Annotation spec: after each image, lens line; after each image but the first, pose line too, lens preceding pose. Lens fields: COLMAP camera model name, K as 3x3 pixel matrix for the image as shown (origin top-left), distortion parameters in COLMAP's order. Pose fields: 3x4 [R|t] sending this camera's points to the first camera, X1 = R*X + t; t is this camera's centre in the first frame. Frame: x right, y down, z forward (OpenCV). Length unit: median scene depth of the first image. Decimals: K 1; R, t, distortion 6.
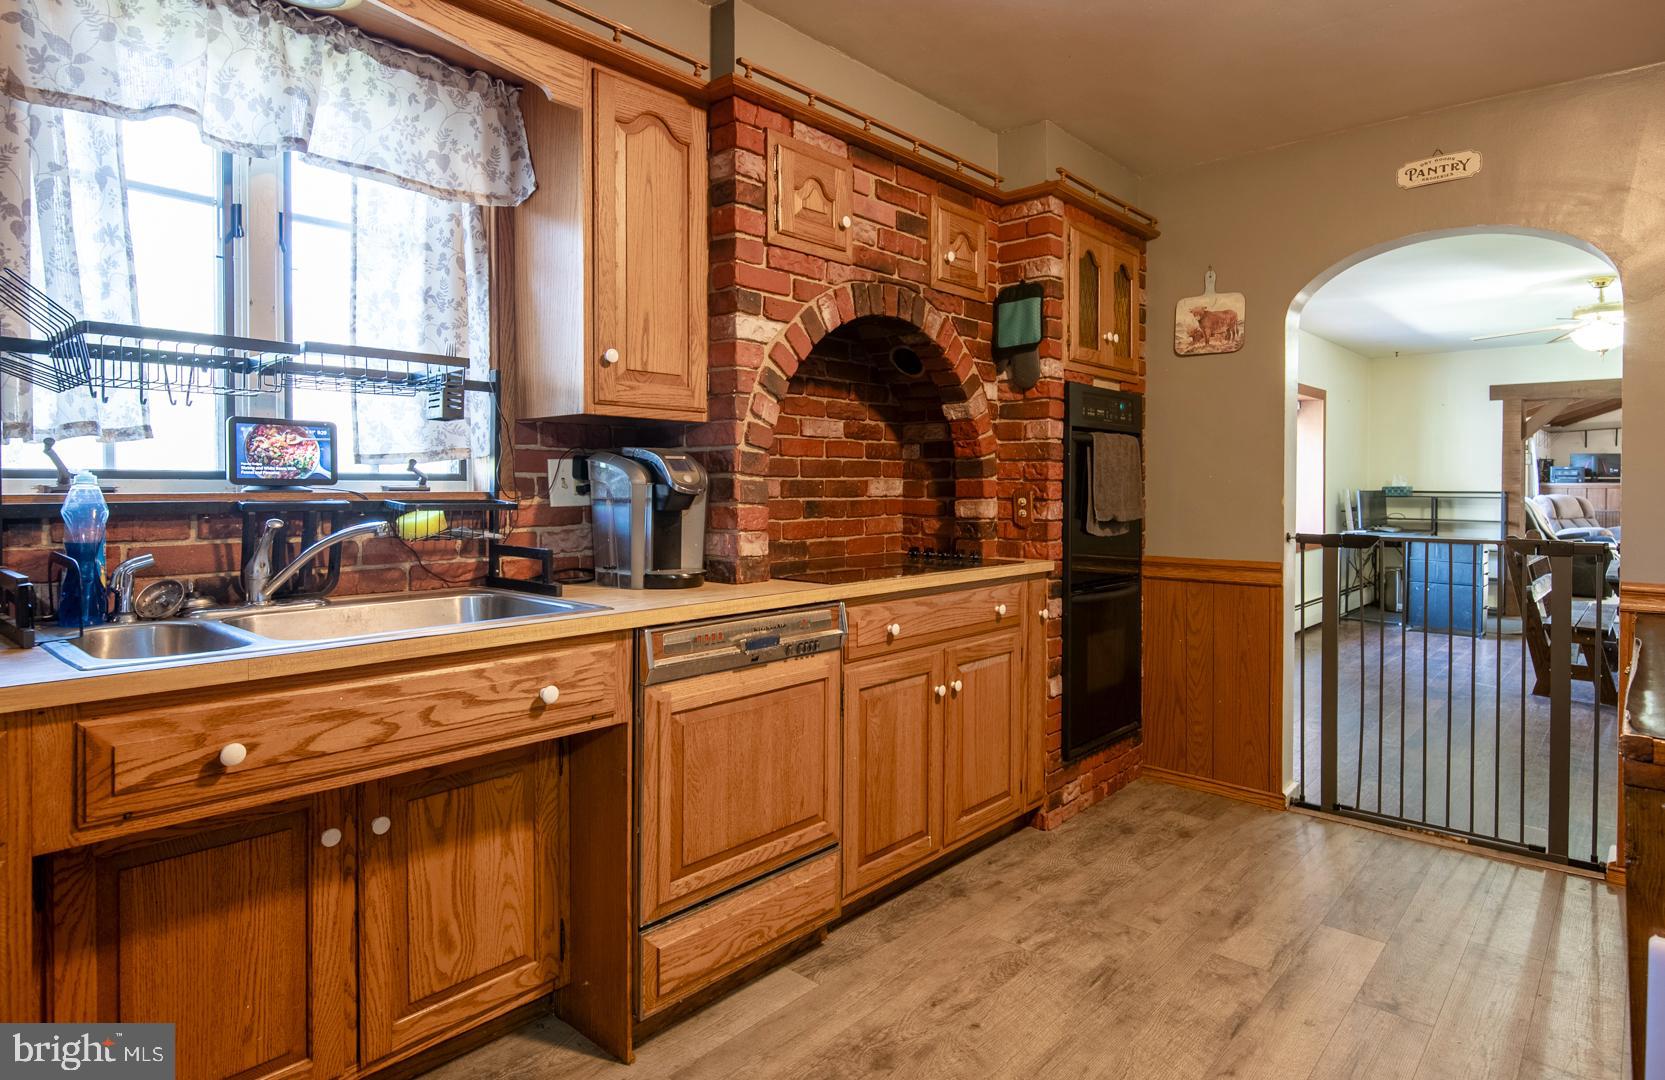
lens RADIAL K [[926.4, 0, 879.0], [0, 926.4, 499.2], [0, 0, 1]] dist [-0.001173, -0.000405]
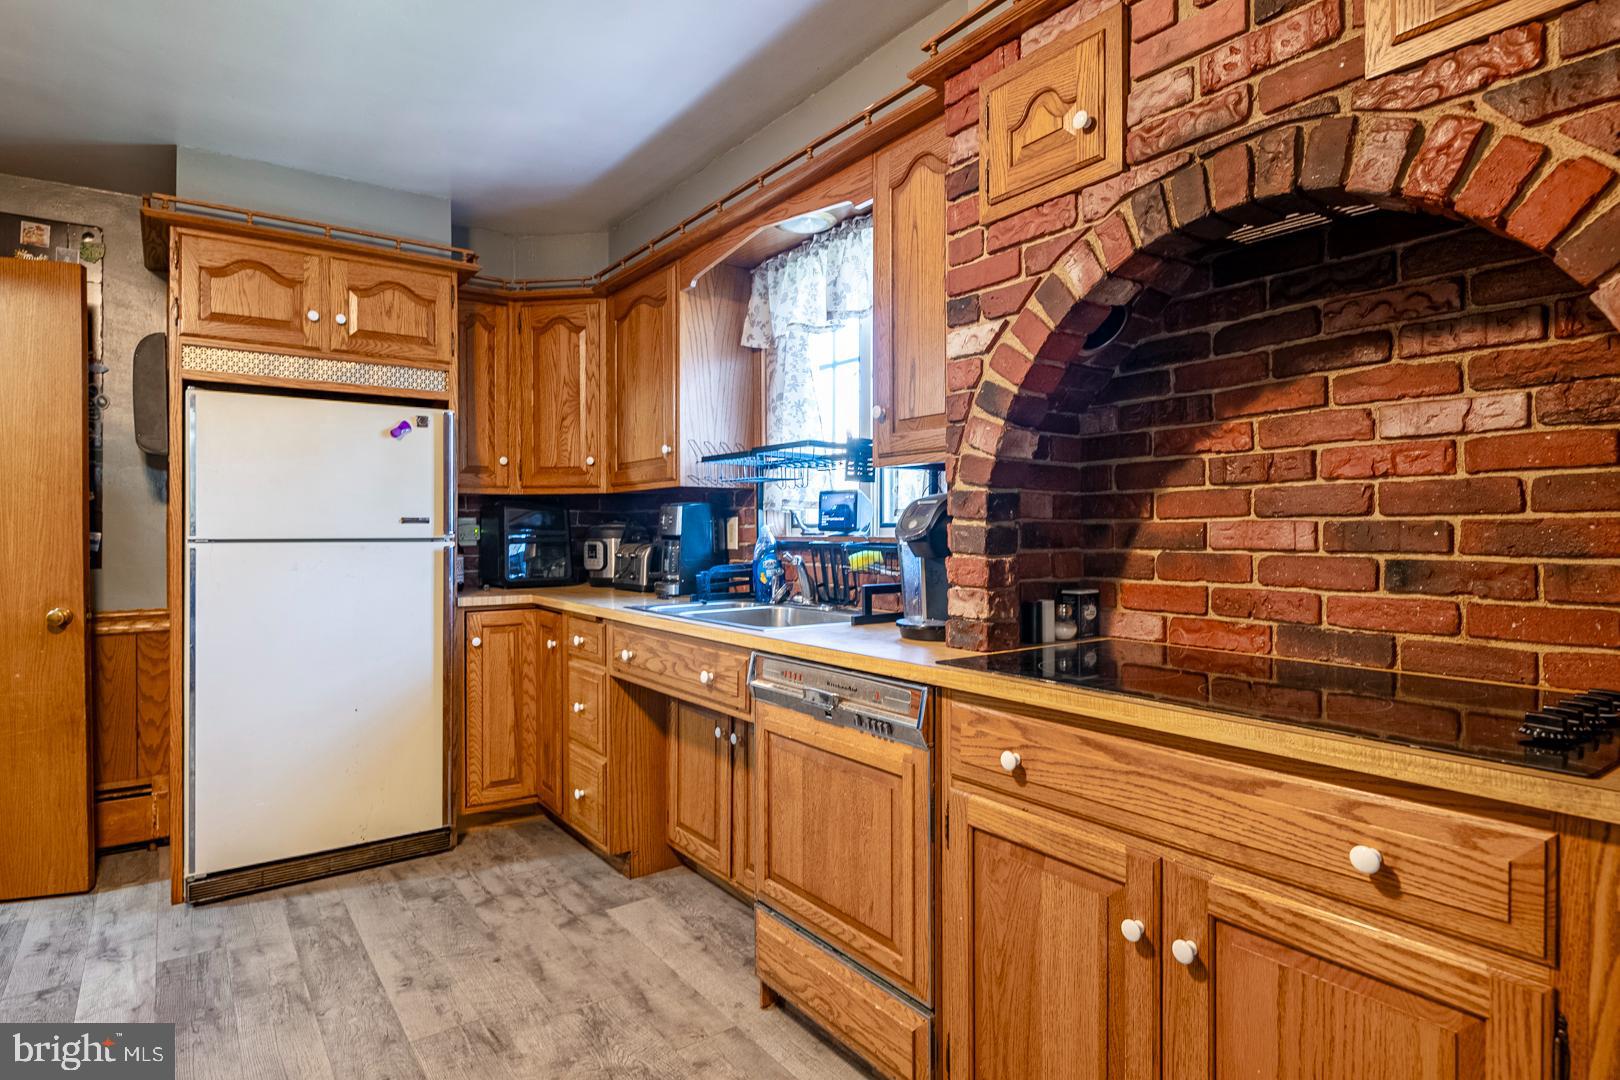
lens RADIAL K [[896.5, 0, 804.3], [0, 896.5, 534.1], [0, 0, 1]] dist [-0.001006, 0.000812]
pose [[-0.264219, 0.004020, -0.964454, 0.503893], [-0.012280, 0.999896, 0.007532, -0.012733], [0.964384, 0.013834, -0.264142, 0.806805]]
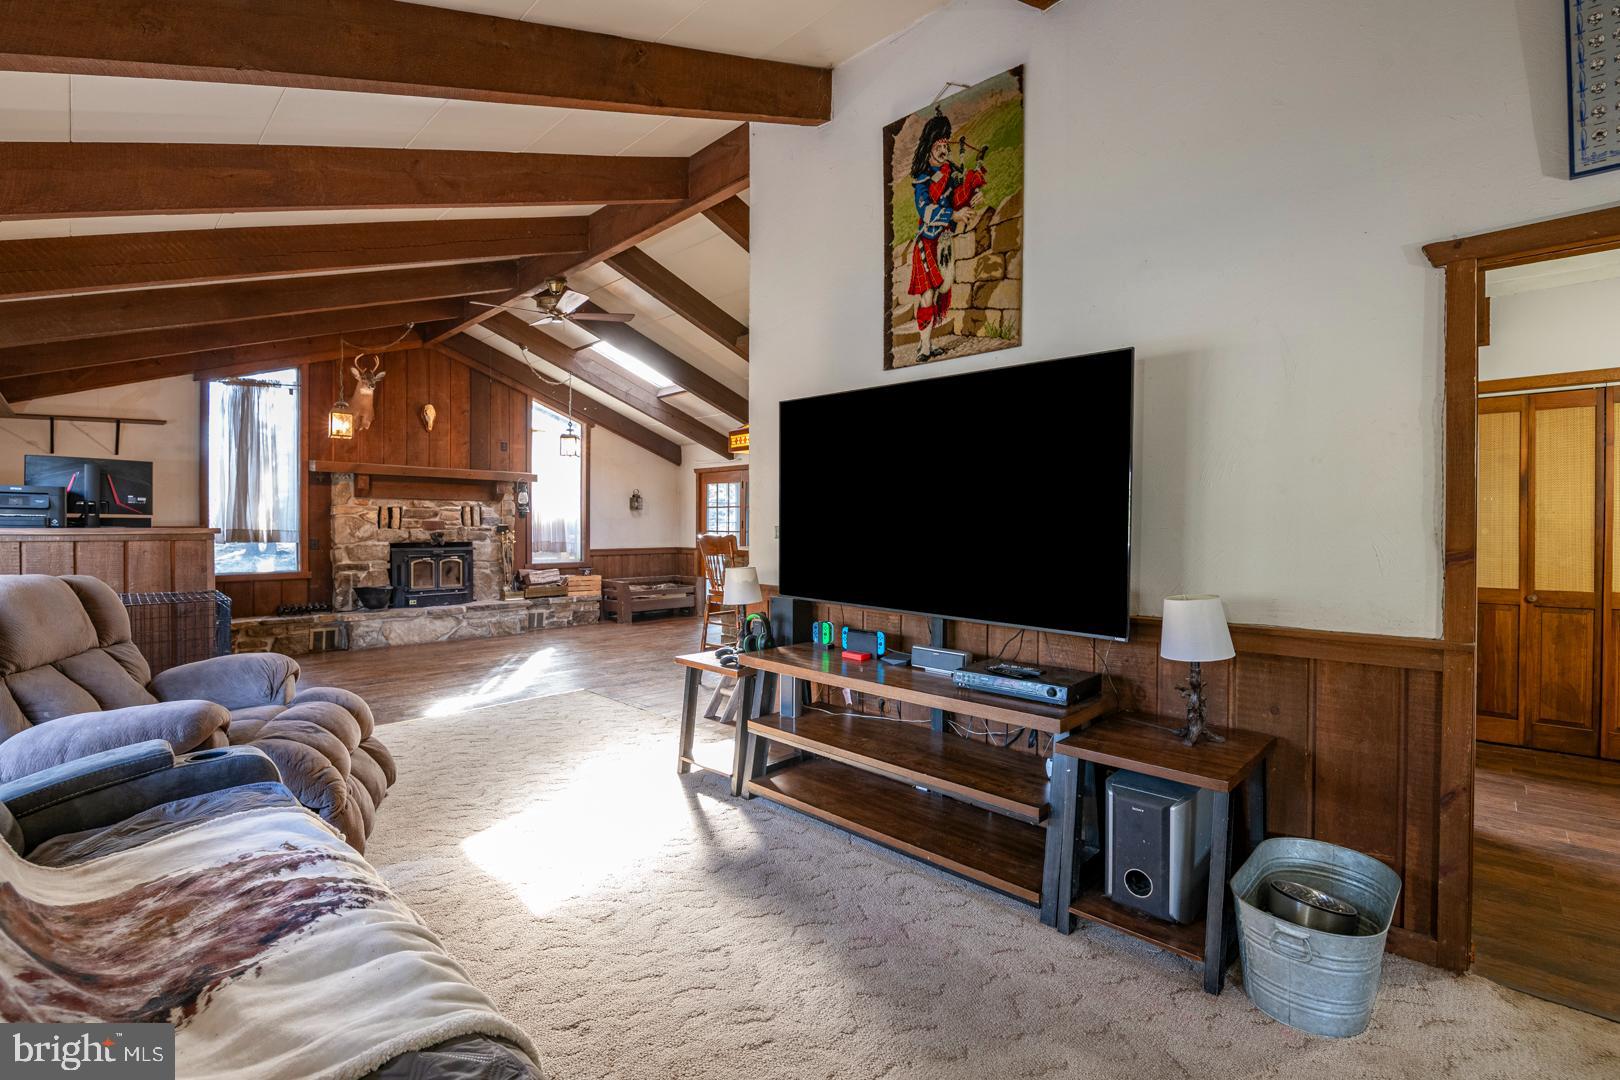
lens RADIAL K [[705.6, 0, 792.6], [0, 705.6, 533.1], [0, 0, 1]] dist [-0.029174, -0.001358]
pose [[0.058275, -0.011118, 0.998239, 2.059963], [0.009963, 0.999895, 0.010555, -0.065117], [-0.998251, 0.009330, 0.058380, 2.835889]]
